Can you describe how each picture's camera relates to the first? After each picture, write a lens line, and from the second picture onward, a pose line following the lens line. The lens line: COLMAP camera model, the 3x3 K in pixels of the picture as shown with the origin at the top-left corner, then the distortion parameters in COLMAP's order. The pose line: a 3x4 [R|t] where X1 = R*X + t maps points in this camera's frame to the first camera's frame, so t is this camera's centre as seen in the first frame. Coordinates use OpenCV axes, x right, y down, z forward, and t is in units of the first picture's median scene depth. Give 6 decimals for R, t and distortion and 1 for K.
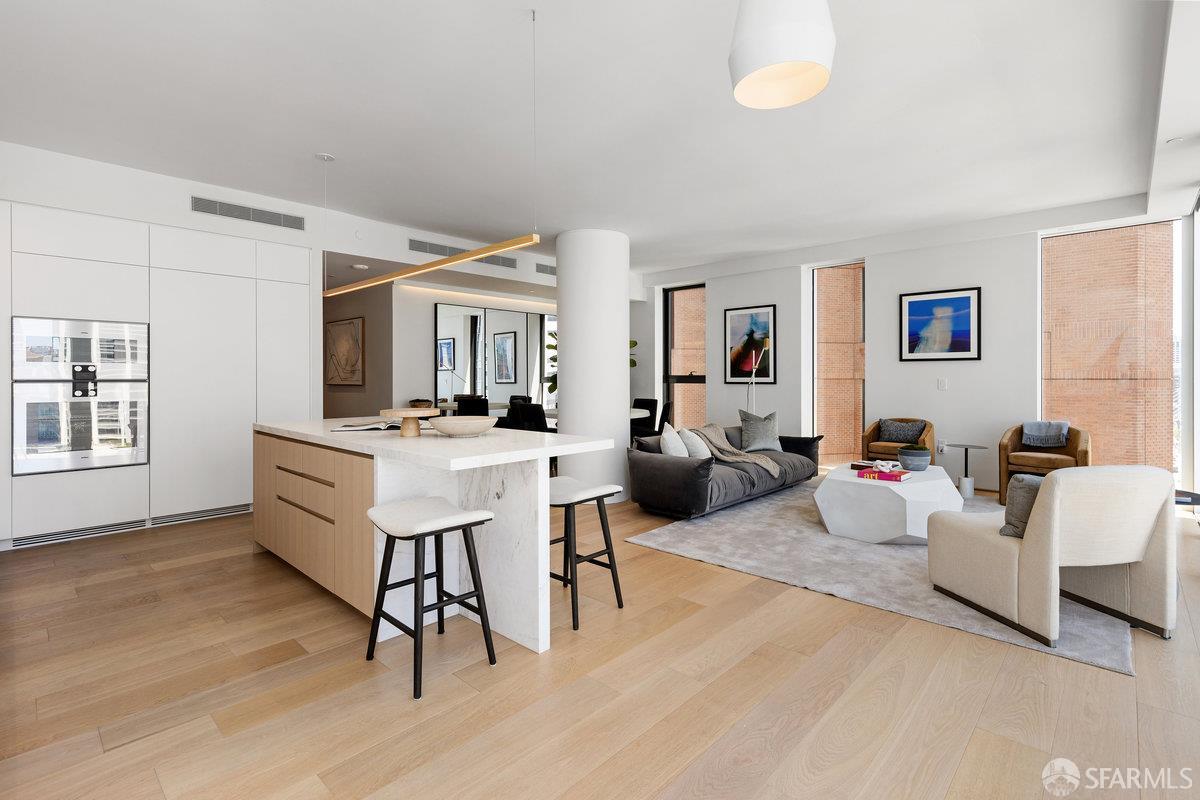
lens RADIAL K [[553.1, 0, 586.9], [0, 553.1, 378.9], [0, 0, 1]] dist [0.012523, -0.000883]
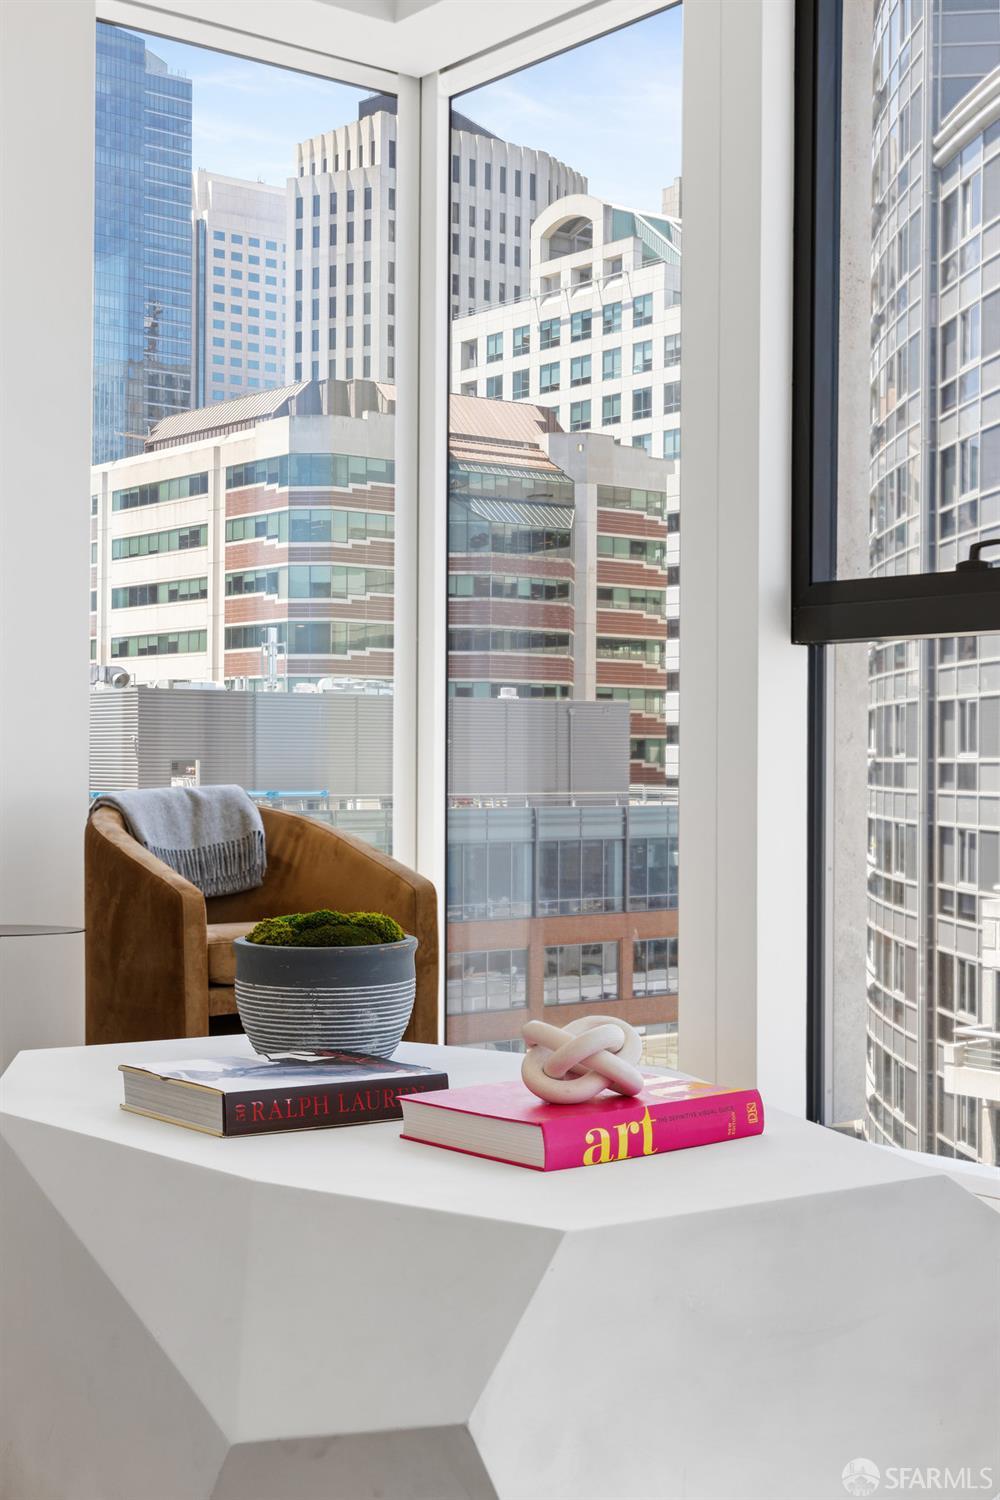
lens RADIAL K [[2045.8, 0, 494.5], [0, 2045.8, 748.5], [0, 0, 1]] dist [0.042830, 0.000000]
pose [[0.109752, 0.013533, 0.993867, 0.010528], [-0.000144, 0.999908, -0.013599, 0.061167], [-0.993959, 0.001350, 0.109743, 0.678981]]
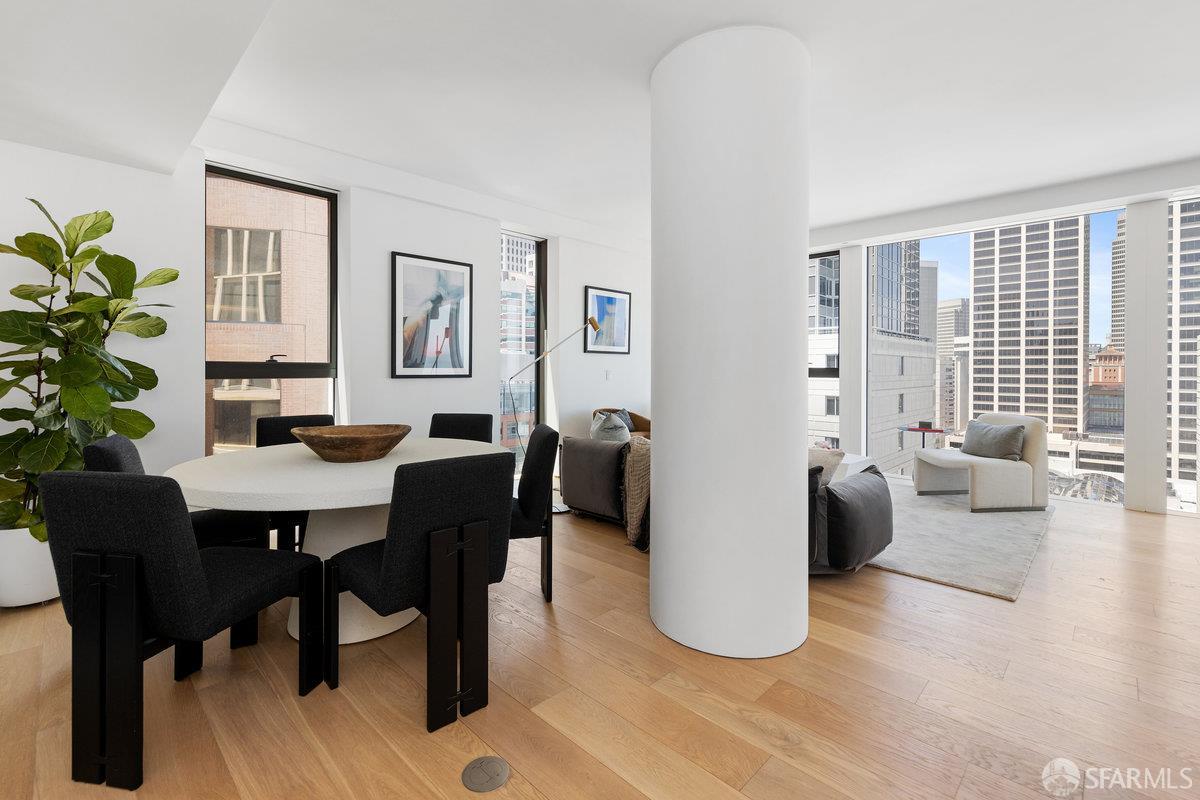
lens RADIAL K [[553.1, 0, 579.5], [0, 553.1, 357.4], [0, 0, 1]] dist [0.012523, -0.000883]
pose [[-0.003460, 0.025063, 0.999680, -0.443056], [0.000189, 0.999686, -0.025062, 0.001739], [-0.999994, 0.000103, -0.003464, 1.063021]]
